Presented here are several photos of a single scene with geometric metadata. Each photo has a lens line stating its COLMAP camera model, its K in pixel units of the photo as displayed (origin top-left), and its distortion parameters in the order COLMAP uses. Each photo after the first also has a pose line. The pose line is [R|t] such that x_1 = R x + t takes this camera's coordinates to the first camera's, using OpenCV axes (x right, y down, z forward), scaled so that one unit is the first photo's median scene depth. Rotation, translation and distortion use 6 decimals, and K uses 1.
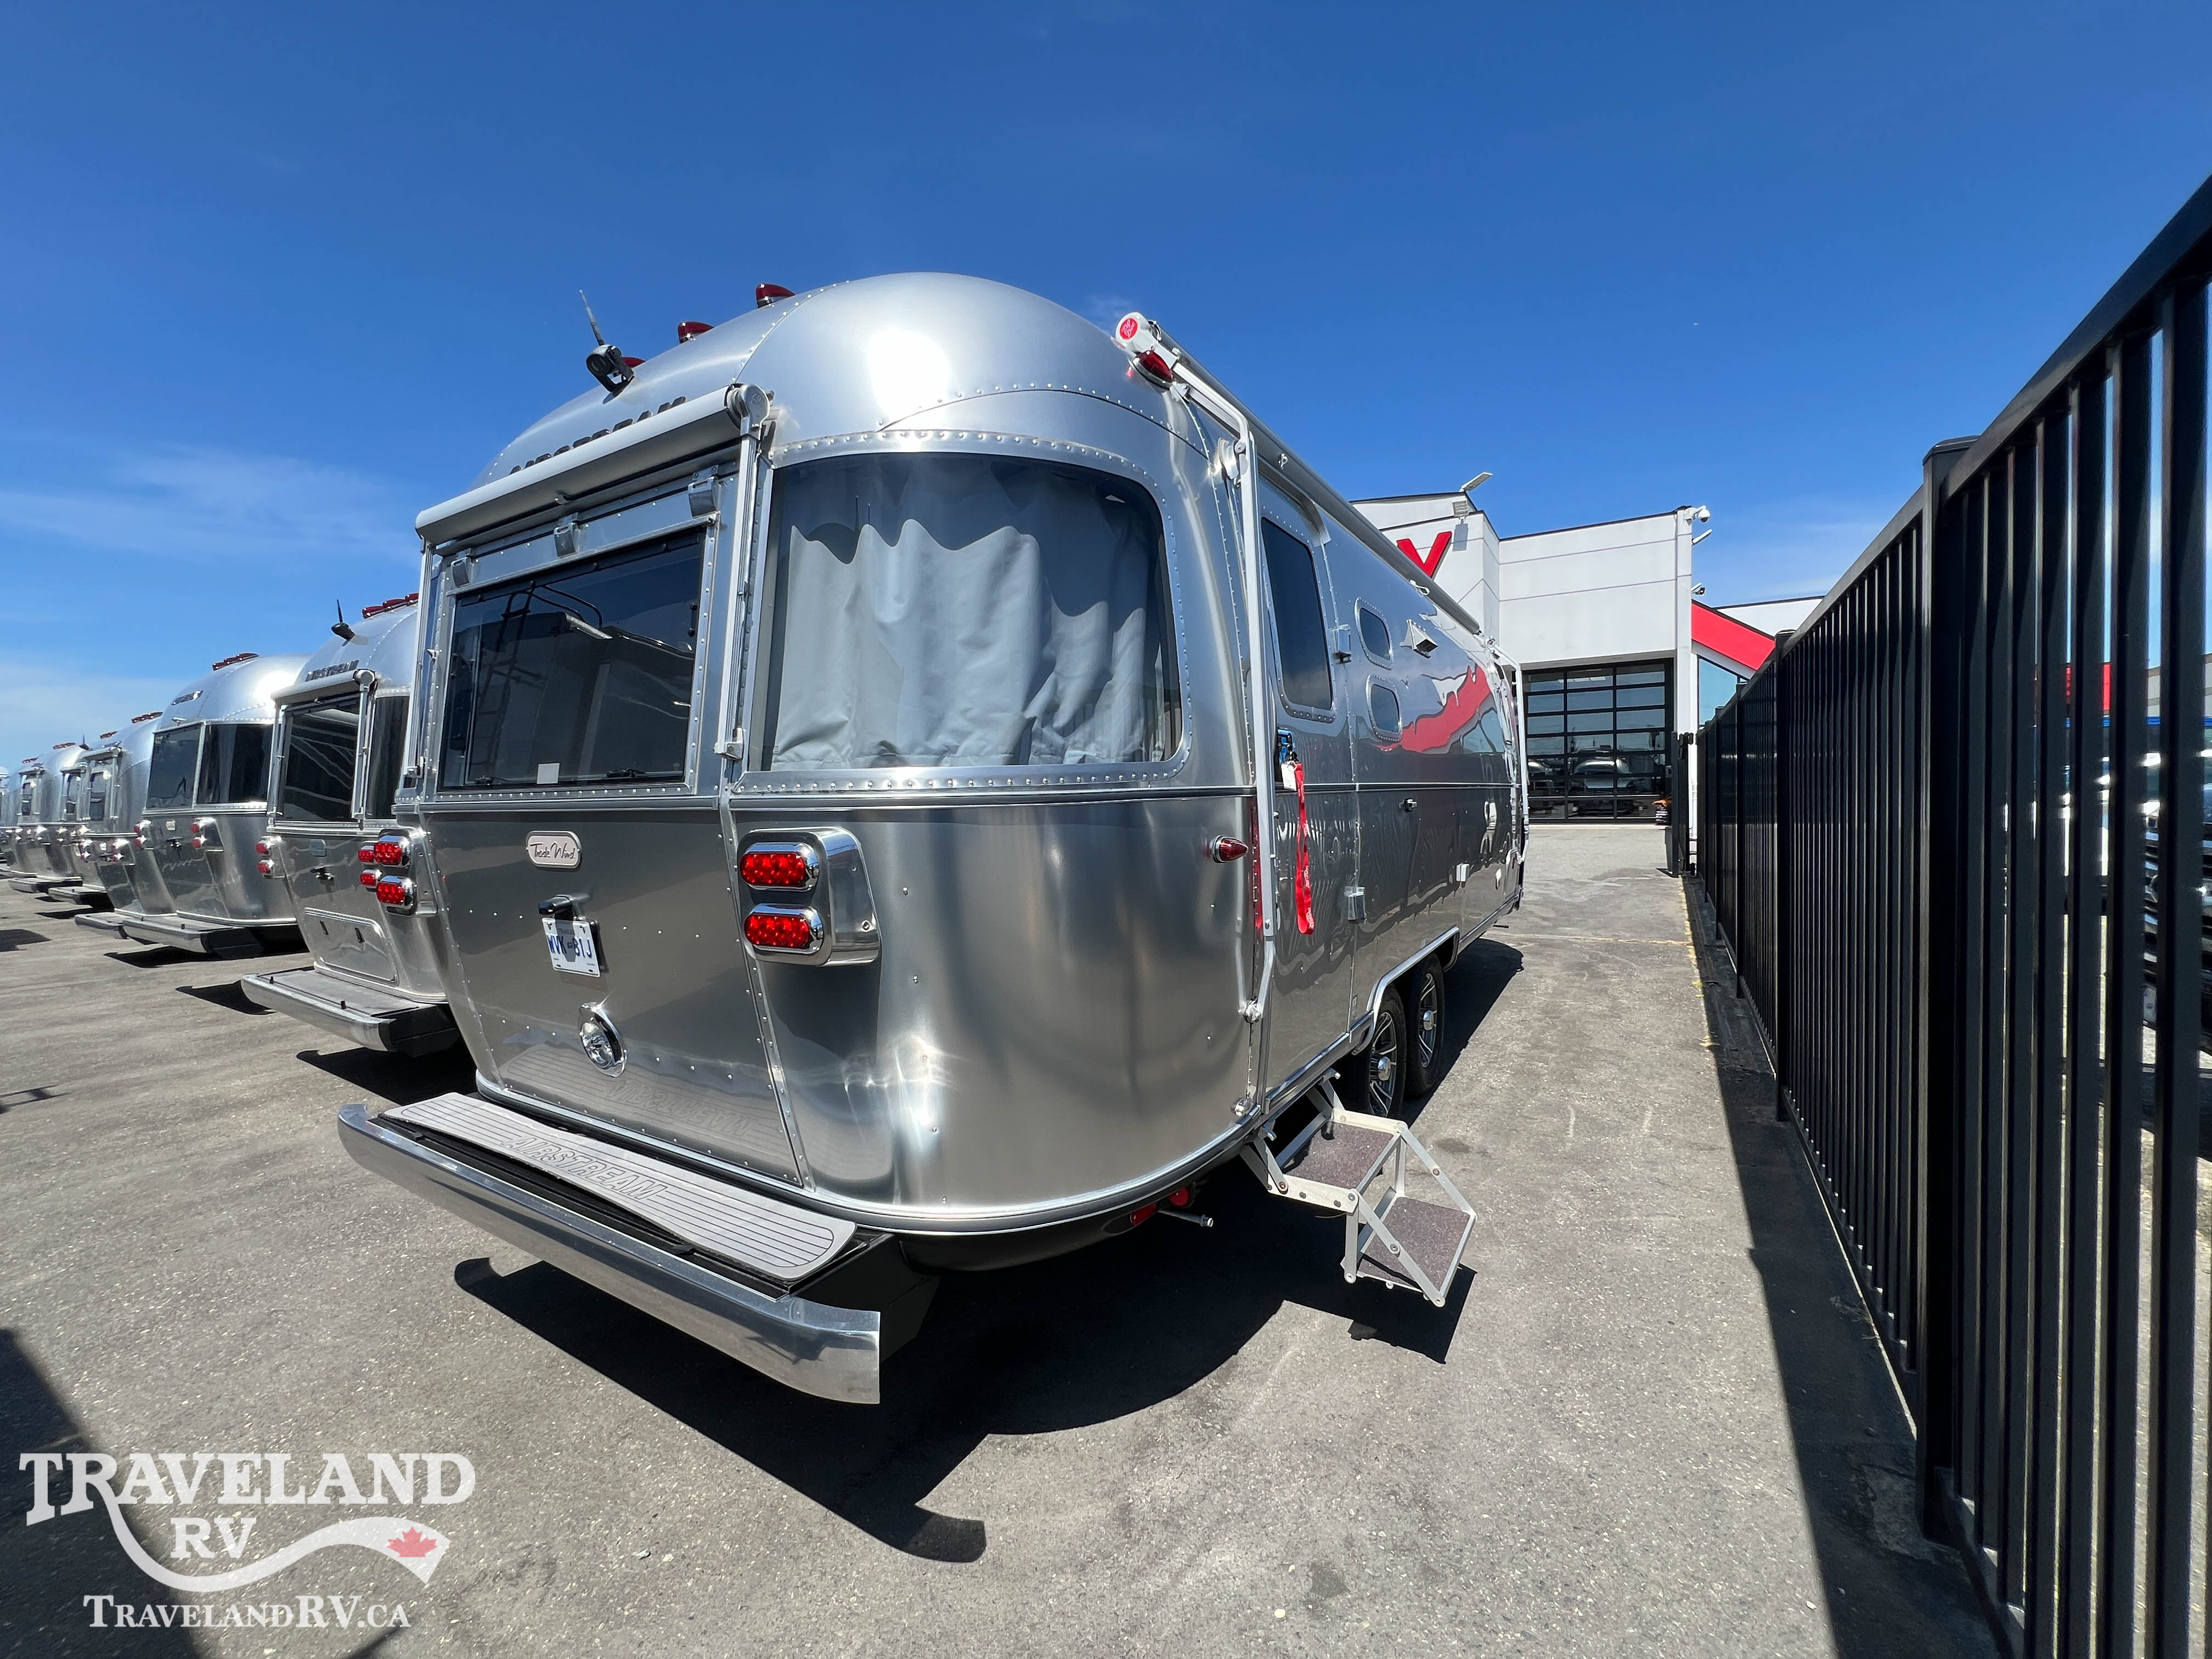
lens RADIAL K [[886.0, 0, 1111.0], [0, 886.0, 822.8], [0, 0, 1]] dist [-0.002873, 0.000380]
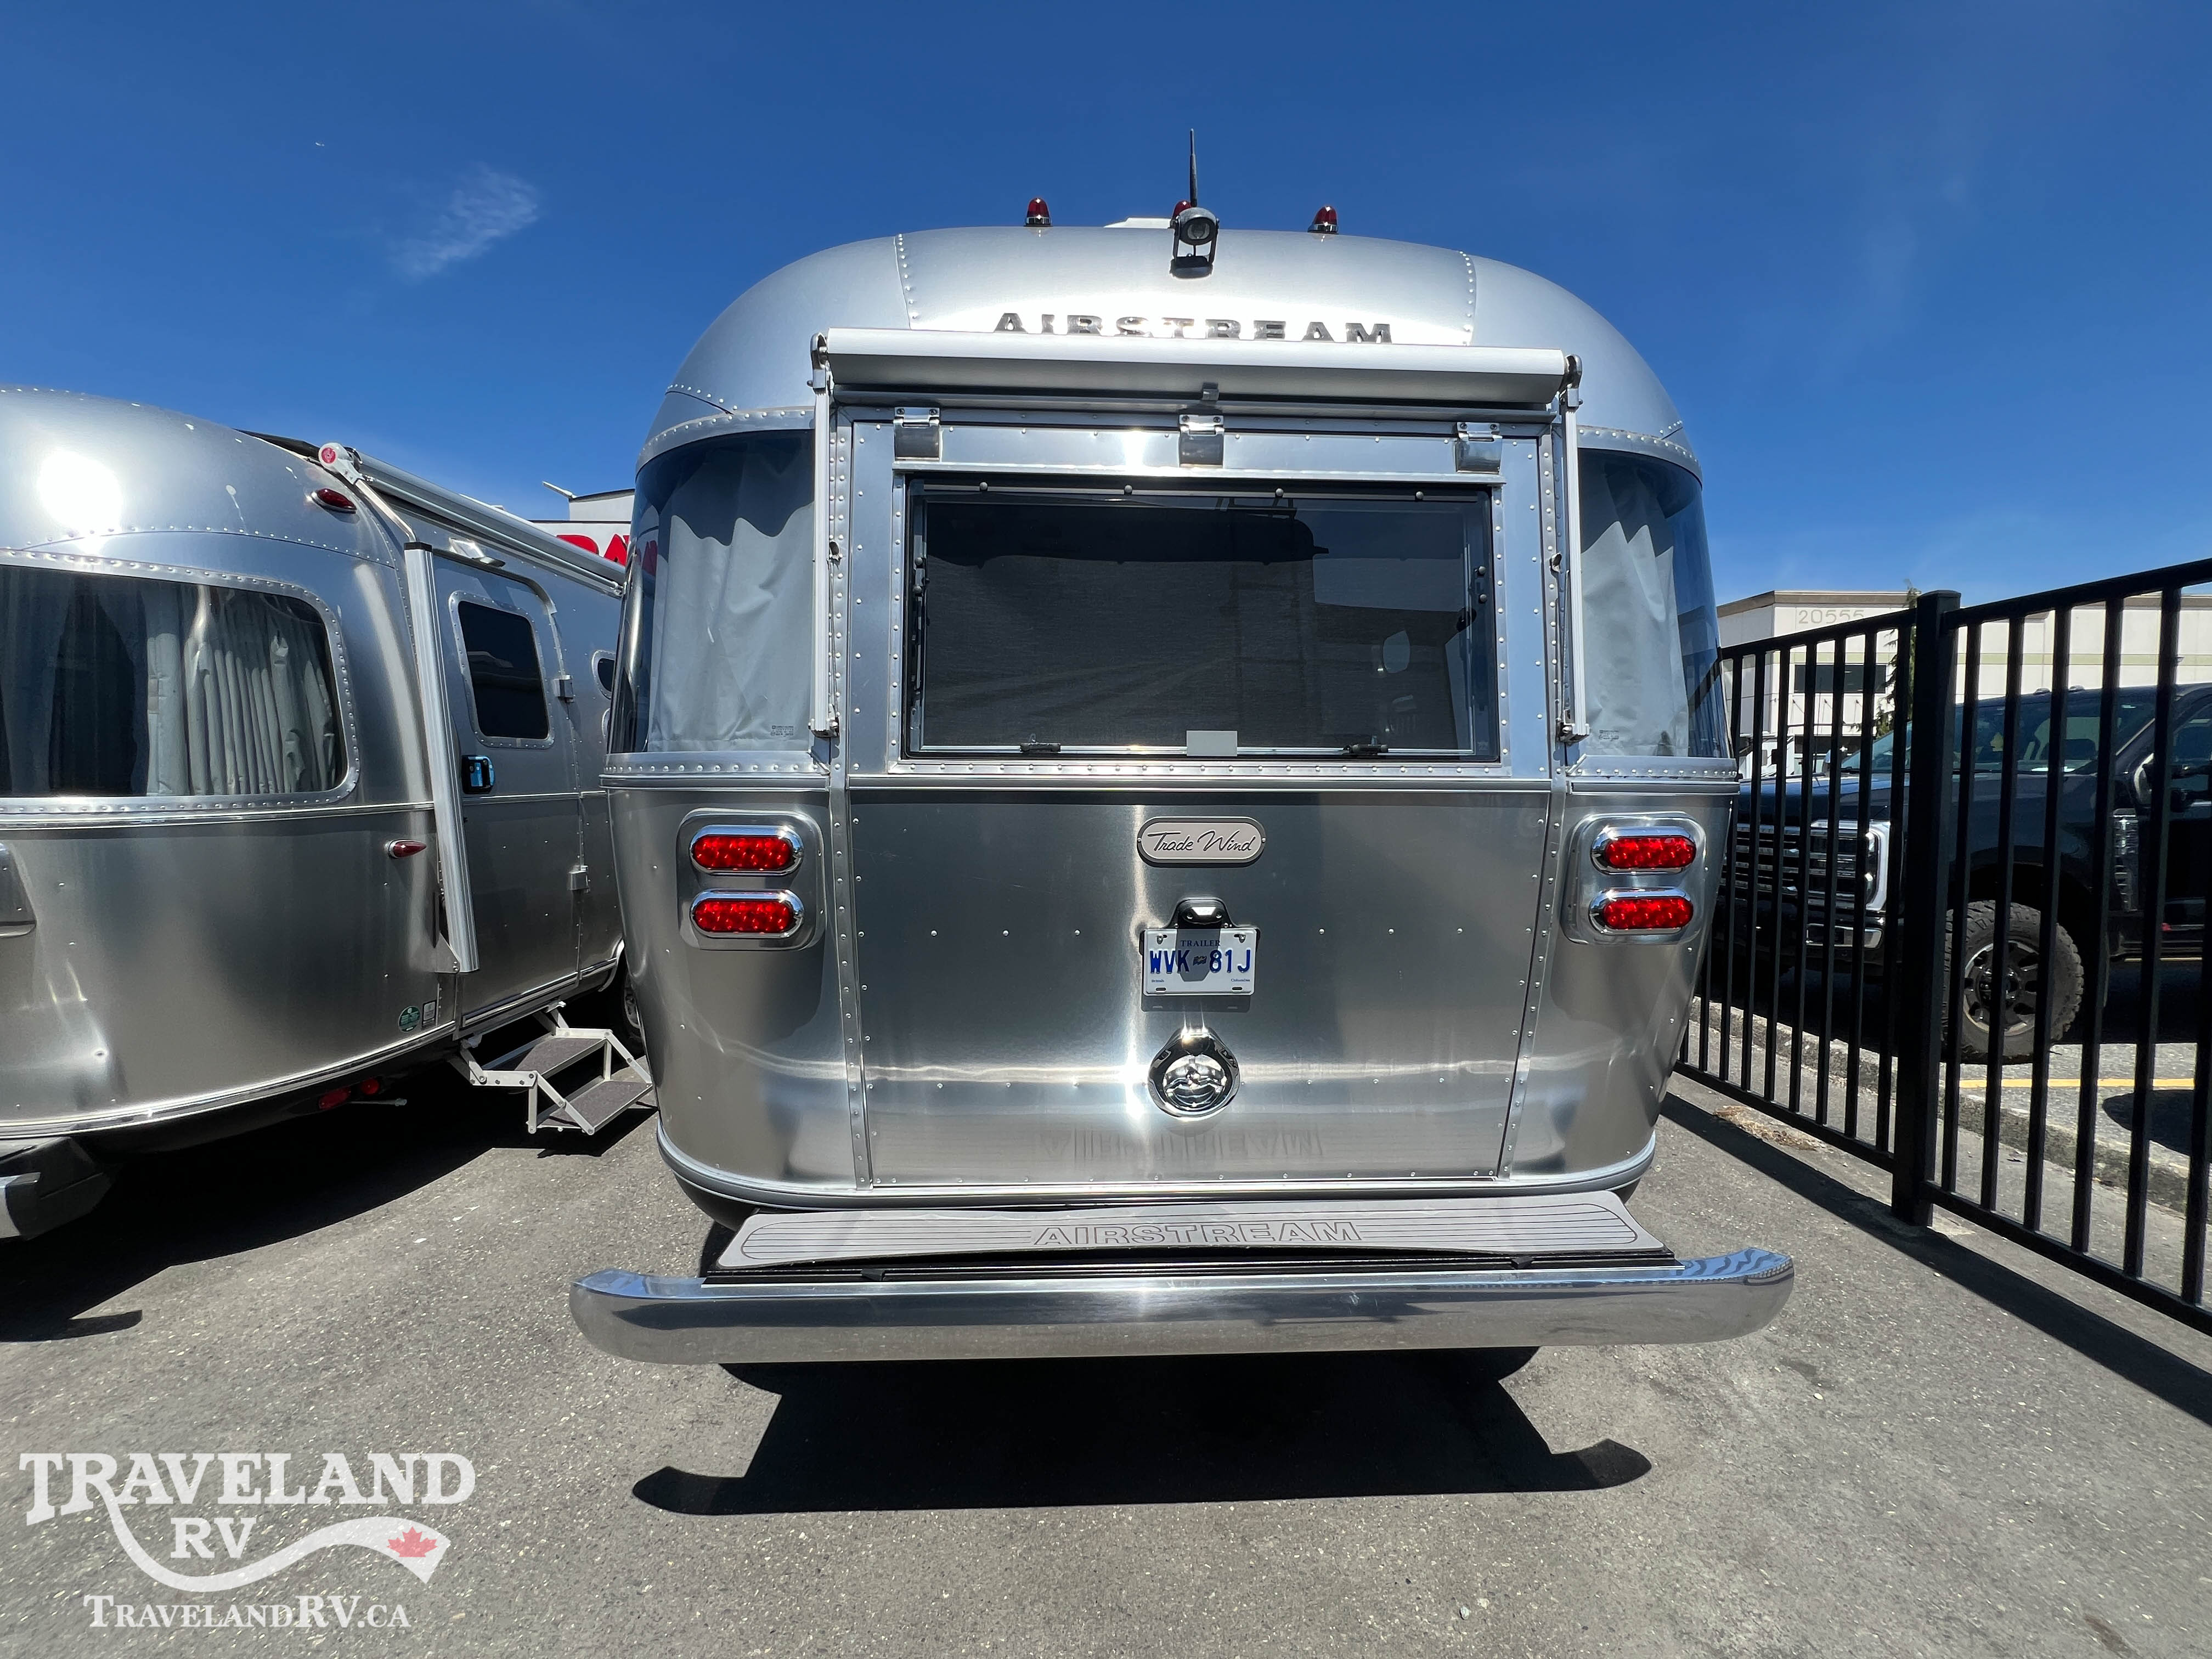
lens RADIAL K [[886.0, 0, 1111.0], [0, 886.0, 822.8], [0, 0, 1]] dist [-0.002873, 0.000380]
pose [[0.826651, -0.005045, 0.562693, -0.957585], [-0.000931, 0.999946, 0.010333, 0.005284], [-0.562715, -0.009066, 0.826601, 0.330715]]
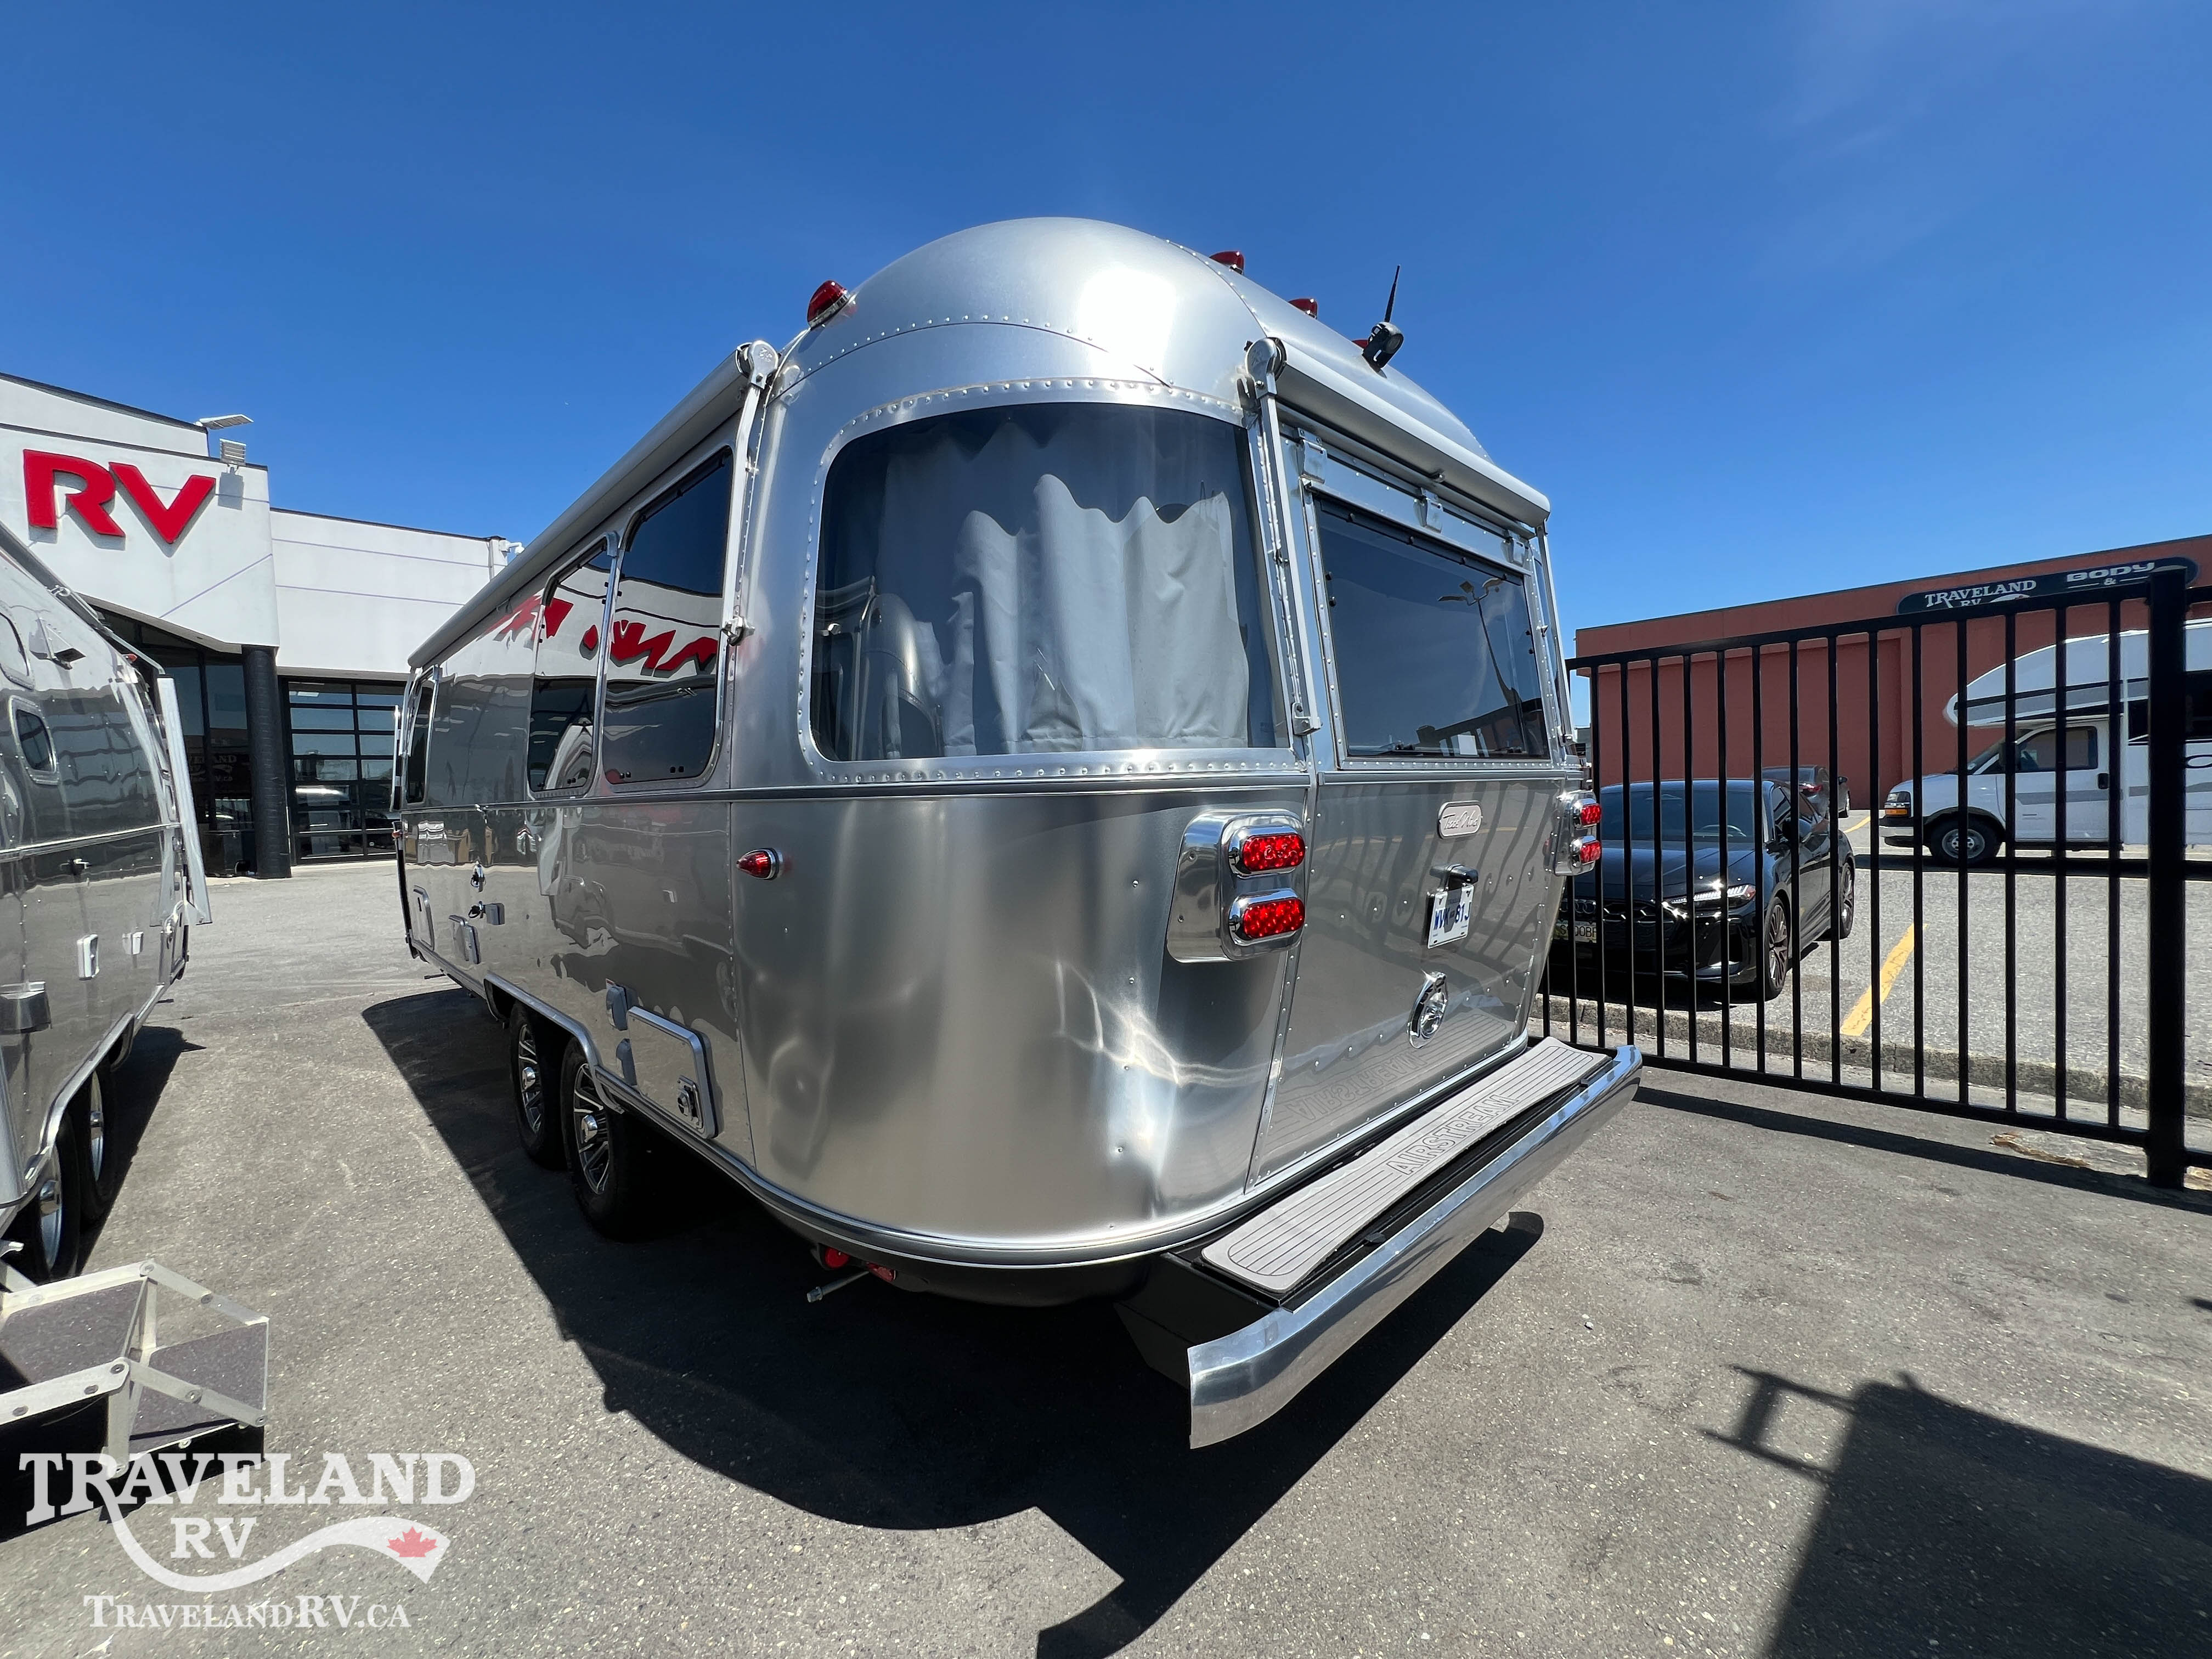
lens RADIAL K [[888.8, 0, 1096.1], [0, 888.8, 820.9], [0, 0, 1]] dist [-0.001143, -0.000152]
pose [[0.240709, -0.018651, 0.970418, -1.448656], [0.059217, 0.998235, 0.004497, 0.001612], [-0.968789, 0.056383, 0.241388, 0.974714]]
